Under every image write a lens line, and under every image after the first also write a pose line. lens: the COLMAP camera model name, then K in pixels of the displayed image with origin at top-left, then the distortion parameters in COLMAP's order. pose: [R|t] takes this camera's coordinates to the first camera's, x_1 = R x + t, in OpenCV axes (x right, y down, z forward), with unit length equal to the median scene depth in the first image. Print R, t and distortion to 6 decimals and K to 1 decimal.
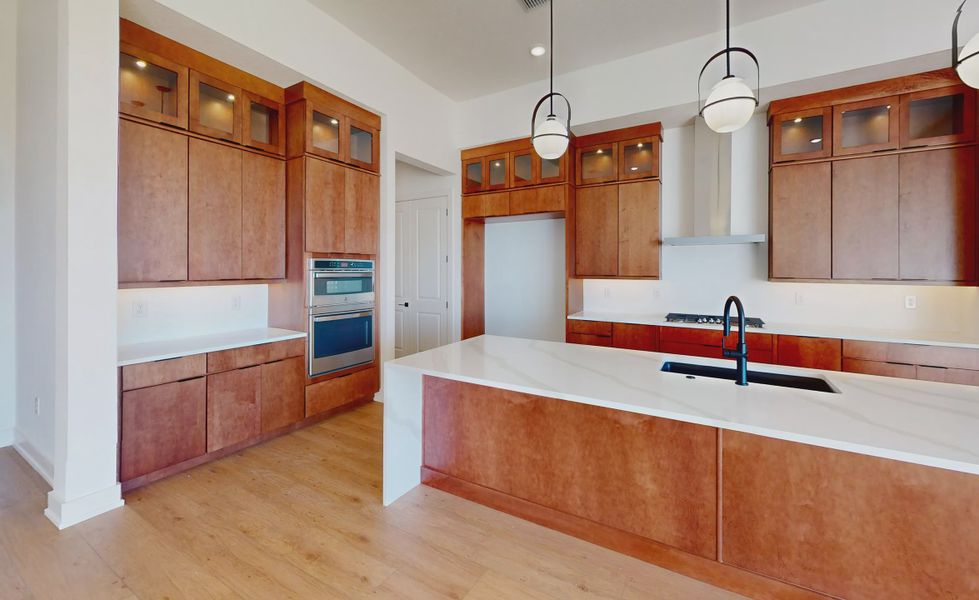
lens RADIAL K [[394.1, 0, 490.6], [0, 394.1, 305.4], [0, 0, 1]] dist [0.002238, -0.000346]
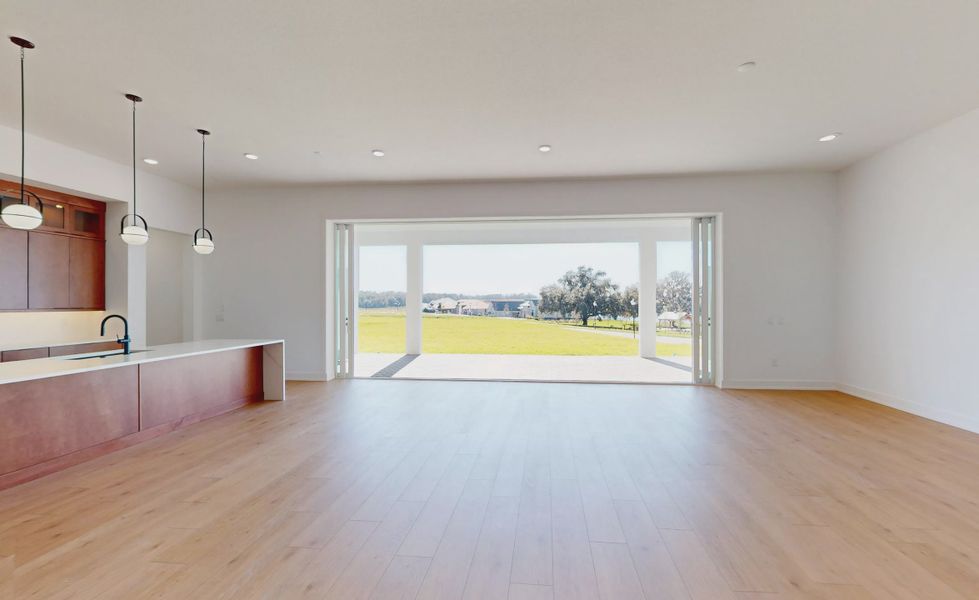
lens RADIAL K [[394.1, 0, 497.7], [0, 394.1, 298.7], [0, 0, 1]] dist [0.002238, -0.000346]
pose [[-0.390014, 0.003902, 0.920801, -1.512099], [0.086821, 0.995692, 0.032554, 0.000524], [-0.916707, 0.092642, -0.388672, -0.042129]]
